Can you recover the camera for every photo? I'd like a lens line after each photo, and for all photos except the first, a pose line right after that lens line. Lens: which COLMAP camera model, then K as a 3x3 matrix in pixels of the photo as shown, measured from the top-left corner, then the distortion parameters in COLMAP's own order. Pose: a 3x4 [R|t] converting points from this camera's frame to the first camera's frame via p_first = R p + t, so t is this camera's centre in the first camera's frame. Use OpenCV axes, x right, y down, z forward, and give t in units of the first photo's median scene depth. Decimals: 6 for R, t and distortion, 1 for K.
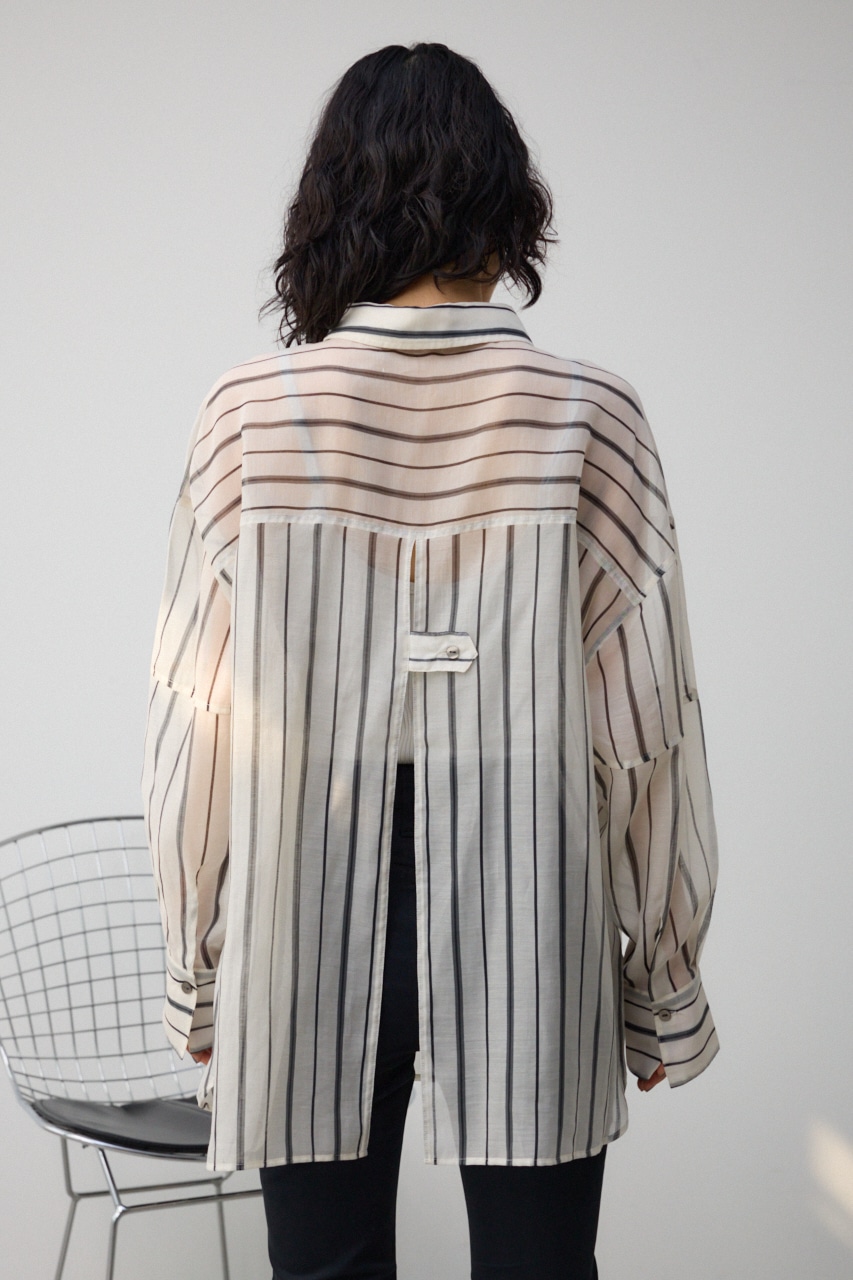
lens RADIAL K [[2576.1, 0, 426.0], [0, 2576.1, 640.1], [0, 0, 1]] dist [-0.189188, 0.000000]
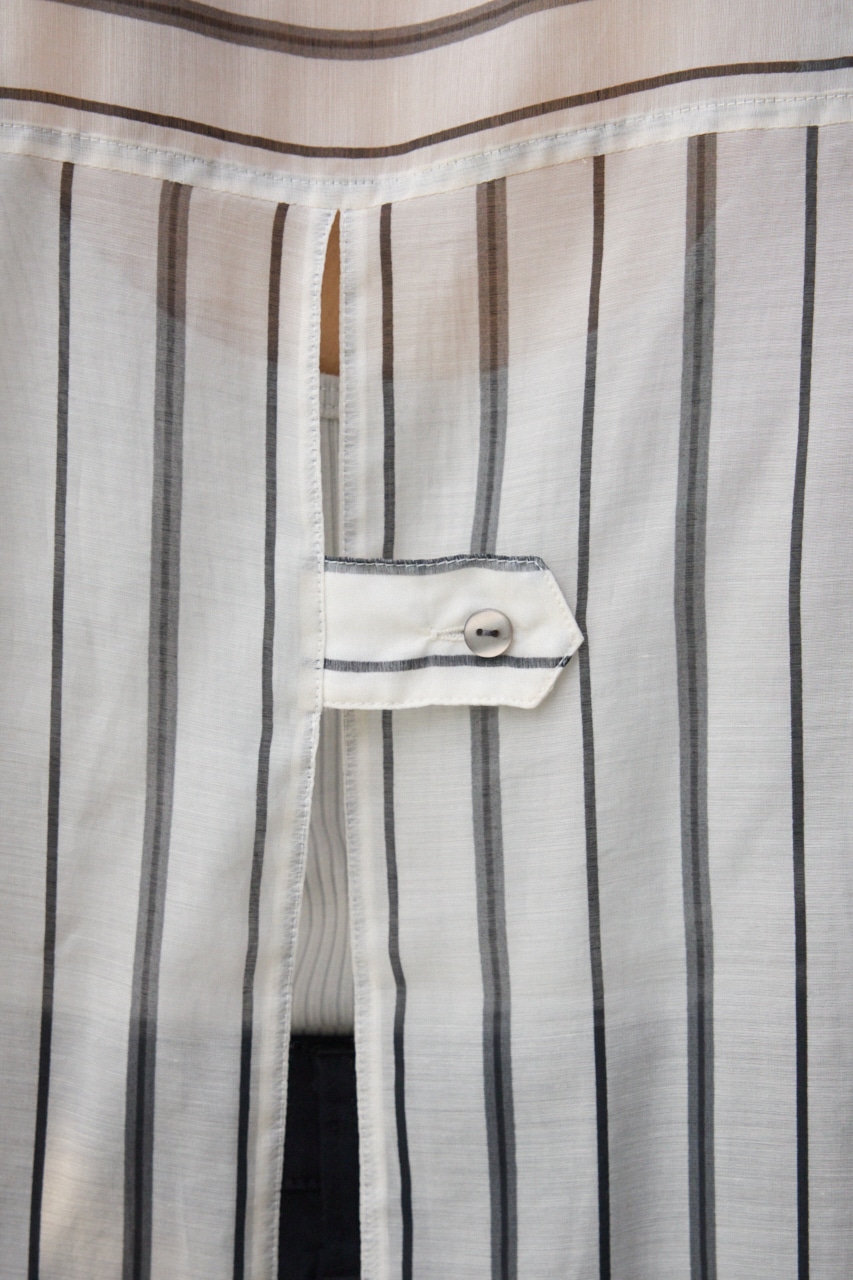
lens RADIAL K [[2576.1, 0, 427.2], [0, 2576.1, 639.3], [0, 0, 1]] dist [-0.189188, 0.000000]
pose [[0.999535, -0.019161, -0.023714, 0.010397], [0.019359, 0.999779, 0.008158, 0.003053], [0.023552, -0.008613, 0.999686, 0.736133]]
